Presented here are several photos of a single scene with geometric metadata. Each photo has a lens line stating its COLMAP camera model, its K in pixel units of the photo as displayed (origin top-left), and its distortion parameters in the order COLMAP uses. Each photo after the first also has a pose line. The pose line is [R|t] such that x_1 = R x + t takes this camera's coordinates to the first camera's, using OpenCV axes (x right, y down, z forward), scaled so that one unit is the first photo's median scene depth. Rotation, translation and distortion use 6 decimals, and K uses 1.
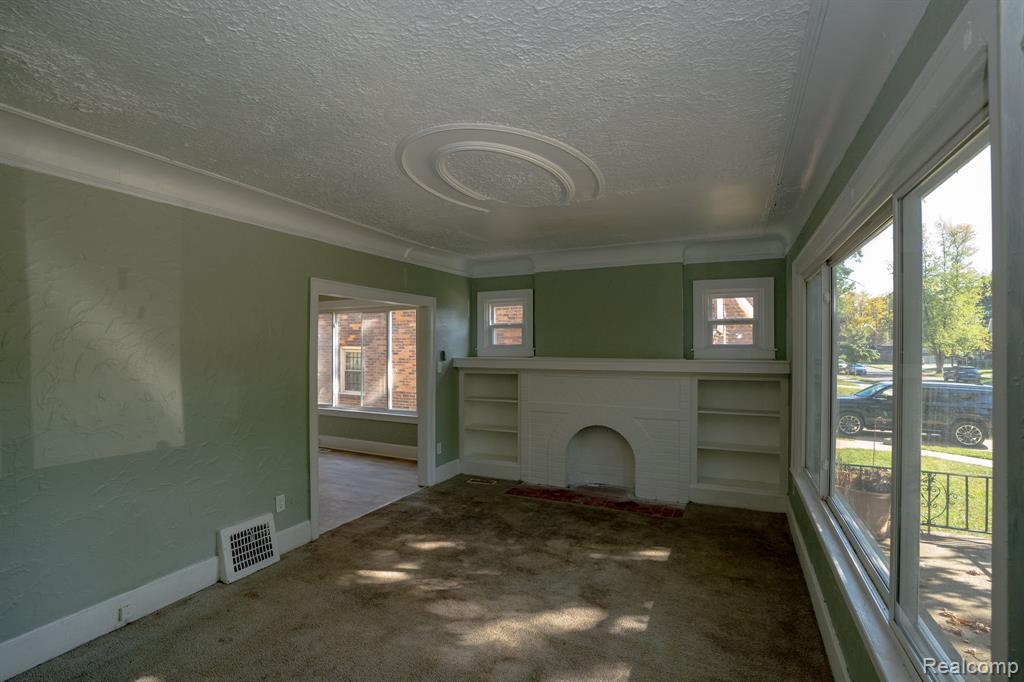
lens RADIAL K [[481.7, 0, 512.0], [0, 481.7, 341.0], [0, 0, 1]] dist [-0.060423, 0.000052]
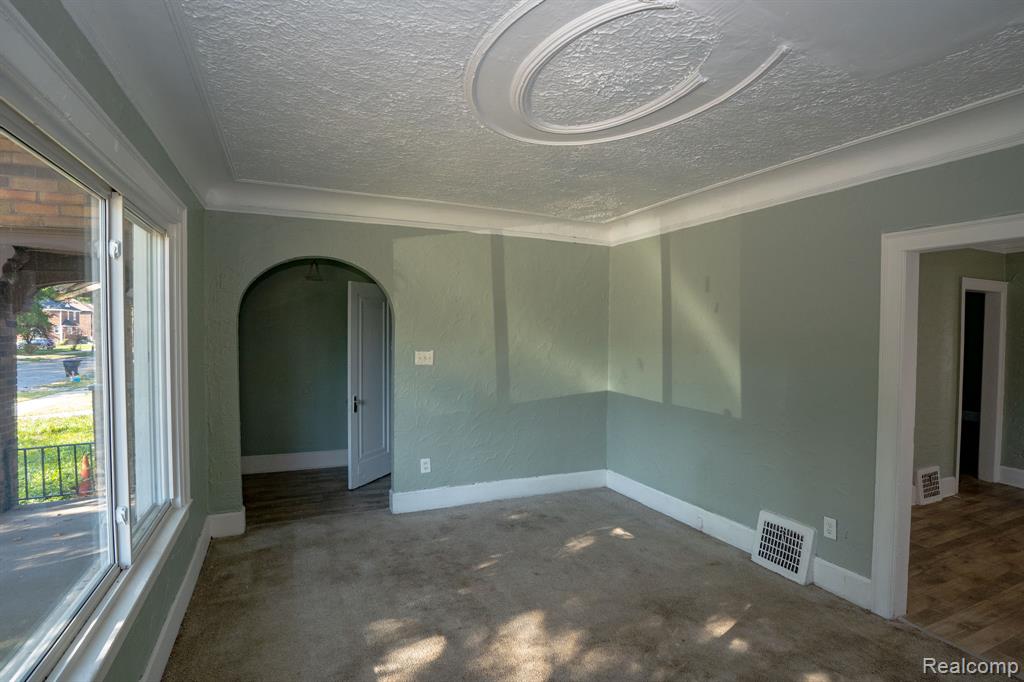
lens RADIAL K [[481.7, 0, 512.0], [0, 481.7, 341.0], [0, 0, 1]] dist [-0.060423, 0.000052]
pose [[-0.648177, 0.017399, -0.761291, 0.394701], [0.006426, 0.999828, 0.017380, 0.003827], [0.761463, 0.006373, -0.648177, 0.929505]]
